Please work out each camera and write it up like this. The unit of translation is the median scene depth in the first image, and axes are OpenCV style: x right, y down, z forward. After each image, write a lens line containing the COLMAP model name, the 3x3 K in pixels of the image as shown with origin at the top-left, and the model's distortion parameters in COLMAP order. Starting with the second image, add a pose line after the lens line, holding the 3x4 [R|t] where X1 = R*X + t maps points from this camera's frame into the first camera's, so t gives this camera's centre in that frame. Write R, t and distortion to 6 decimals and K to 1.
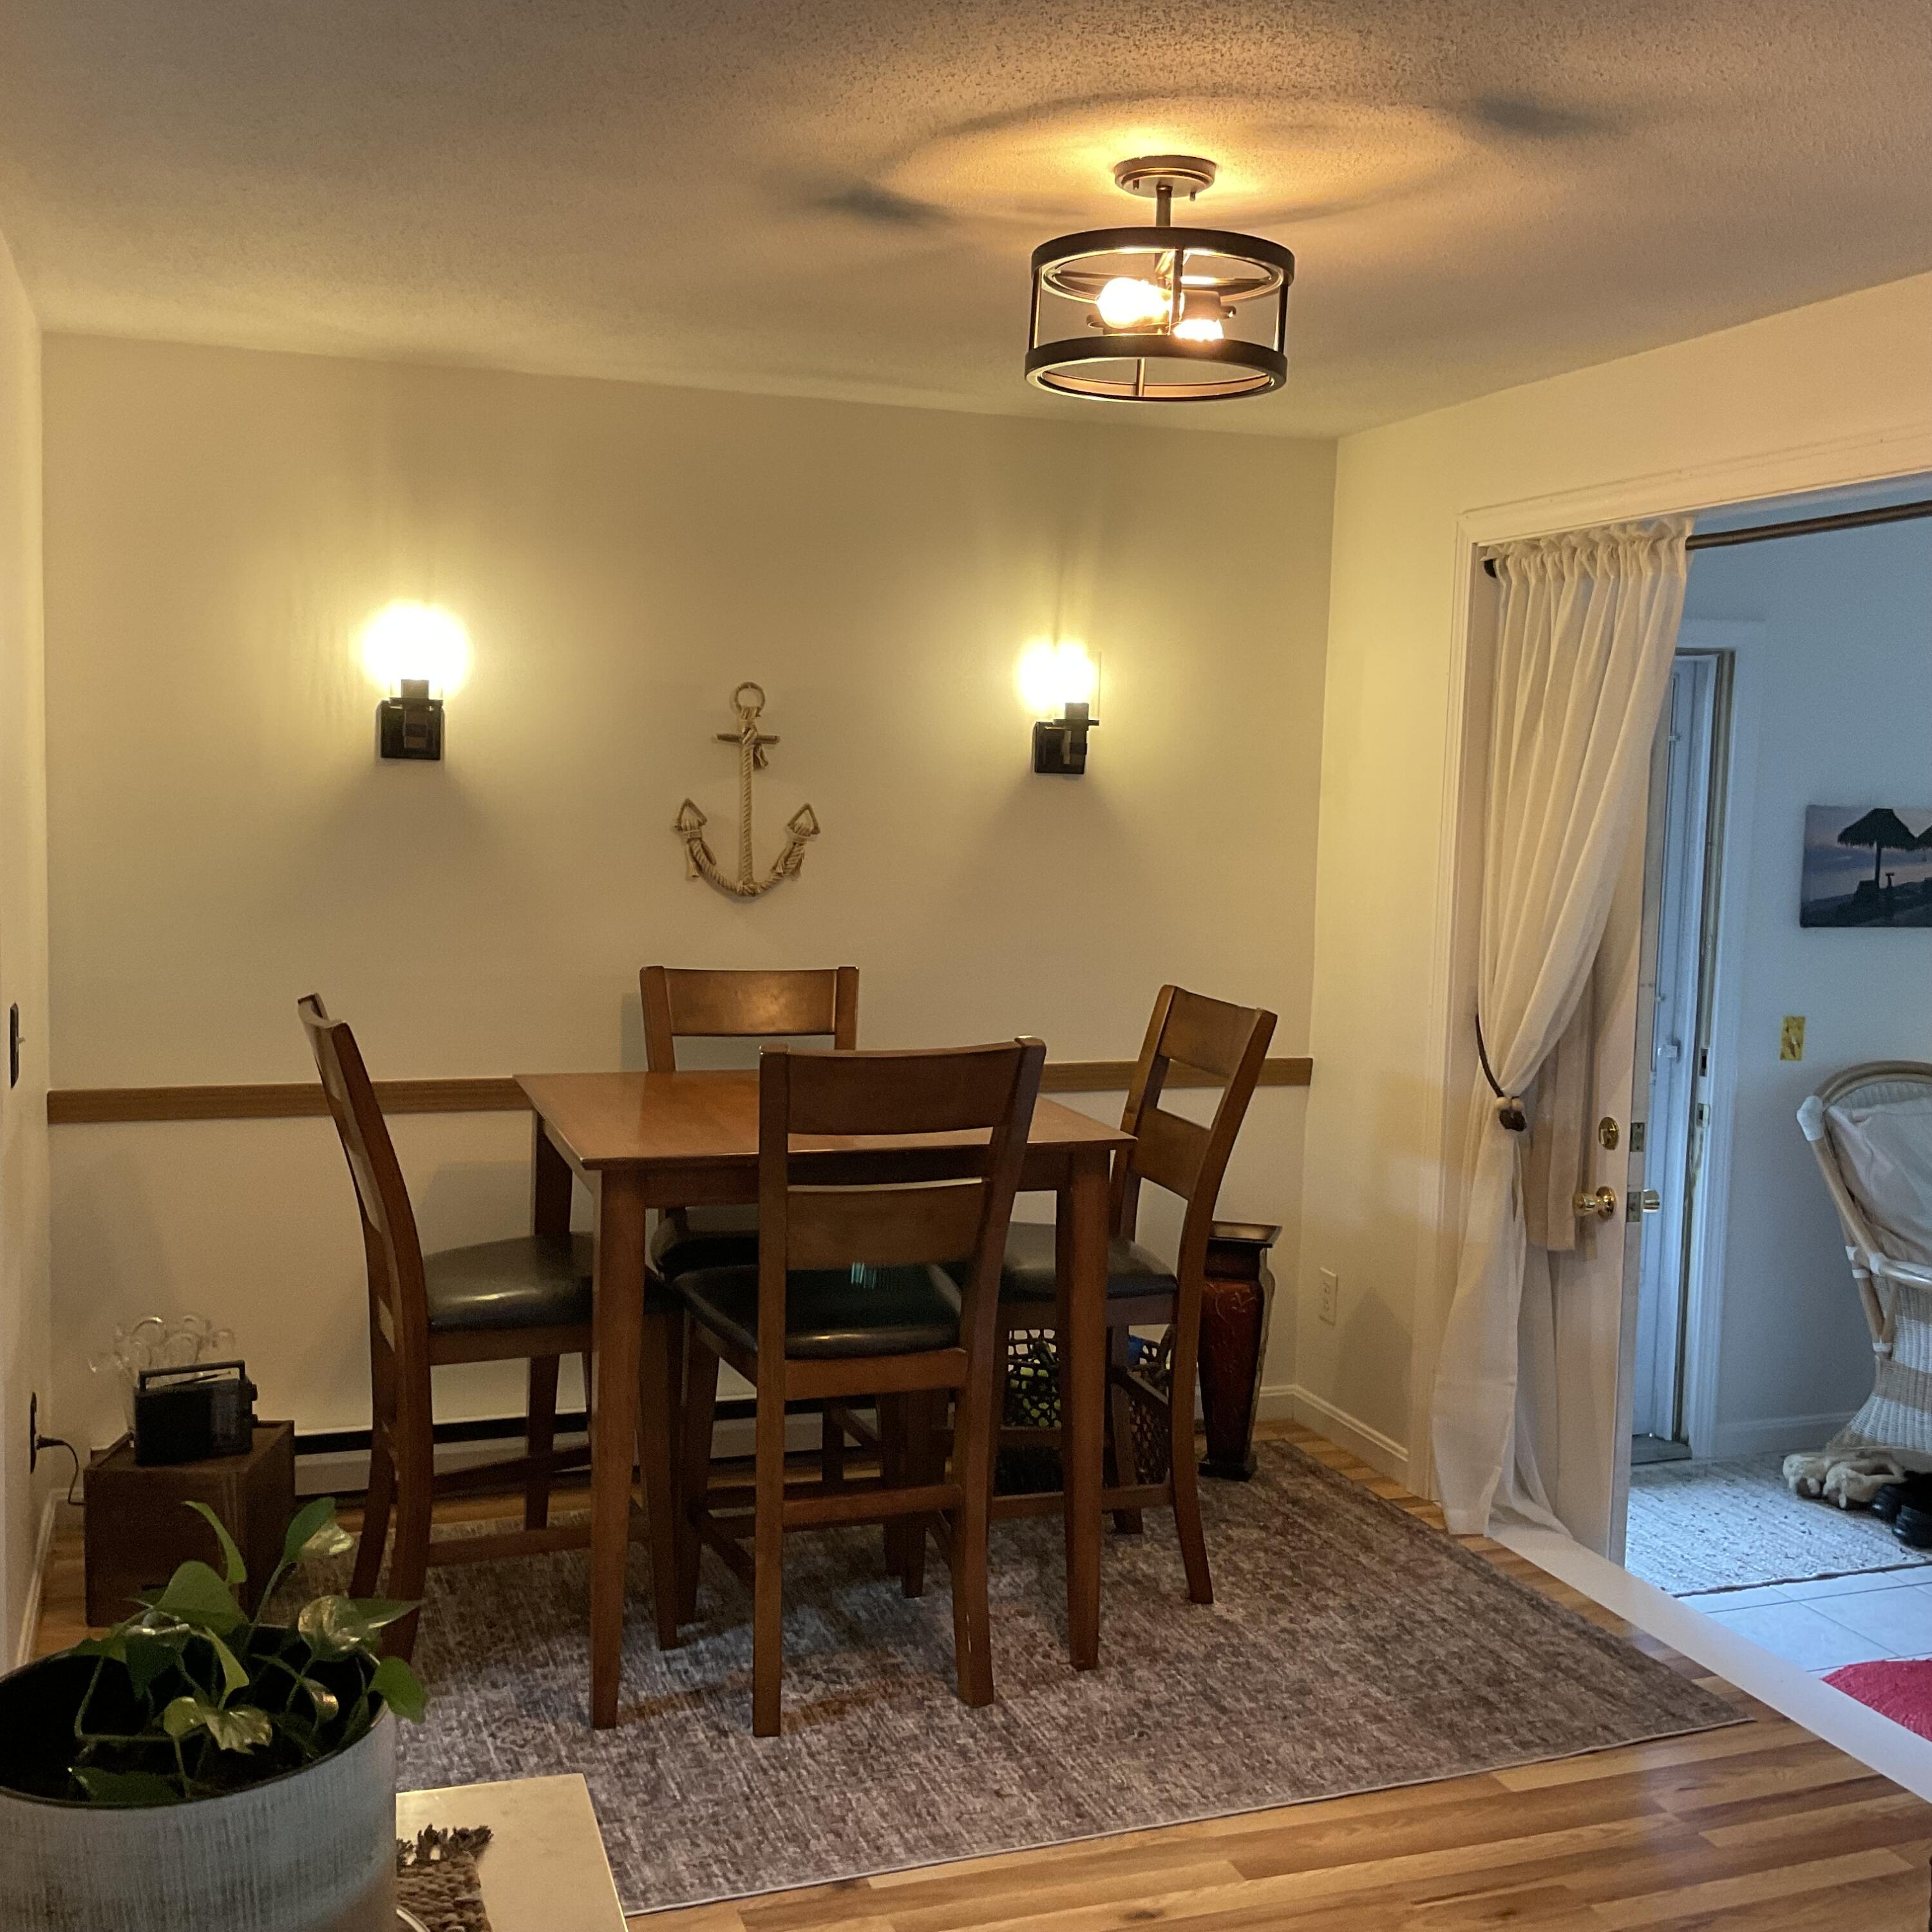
lens RADIAL K [[2060.5, 0, 964.8], [0, 2060.5, 942.8], [0, 0, 1]] dist [0.148052, -0.381395]
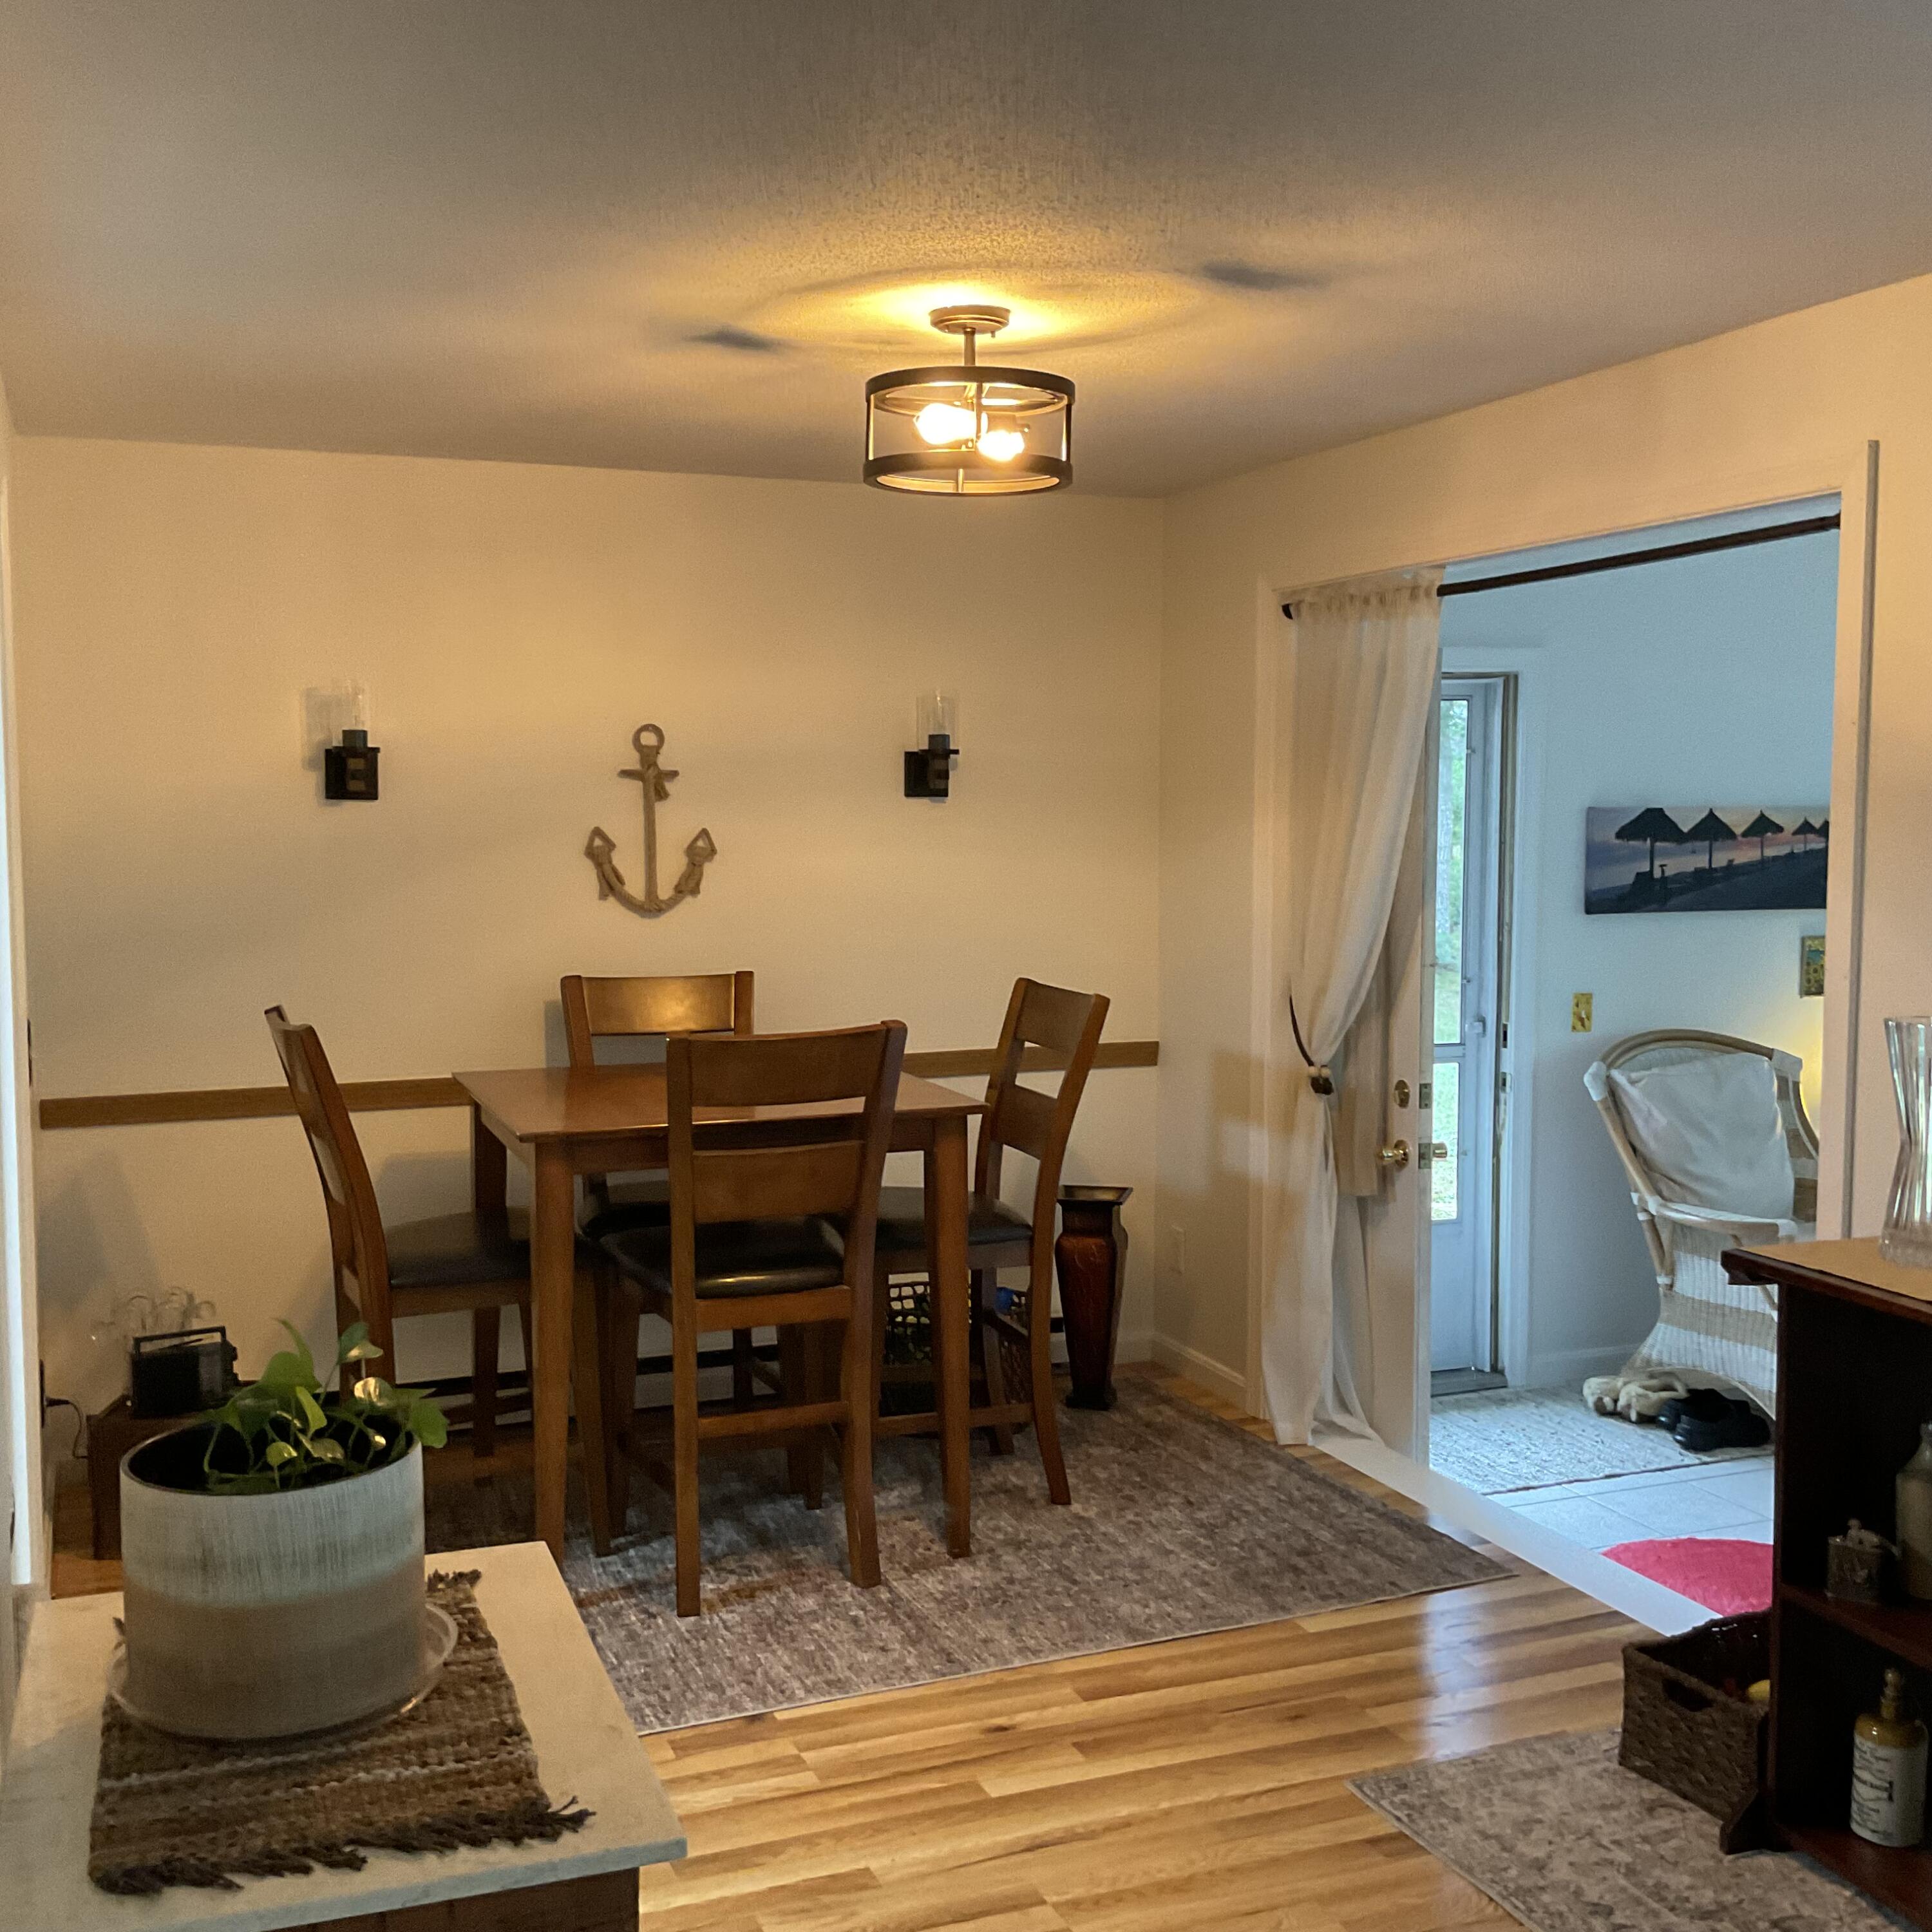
lens RADIAL K [[2090.4, 0, 966.0], [0, 2090.4, 966.0], [0, 0, 1]] dist [0.134699, -0.375046]
pose [[0.998788, -0.029382, 0.039482, 0.023445], [0.029316, 0.999568, 0.002256, 0.011294], [-0.039531, -0.001096, 0.999218, -0.186073]]
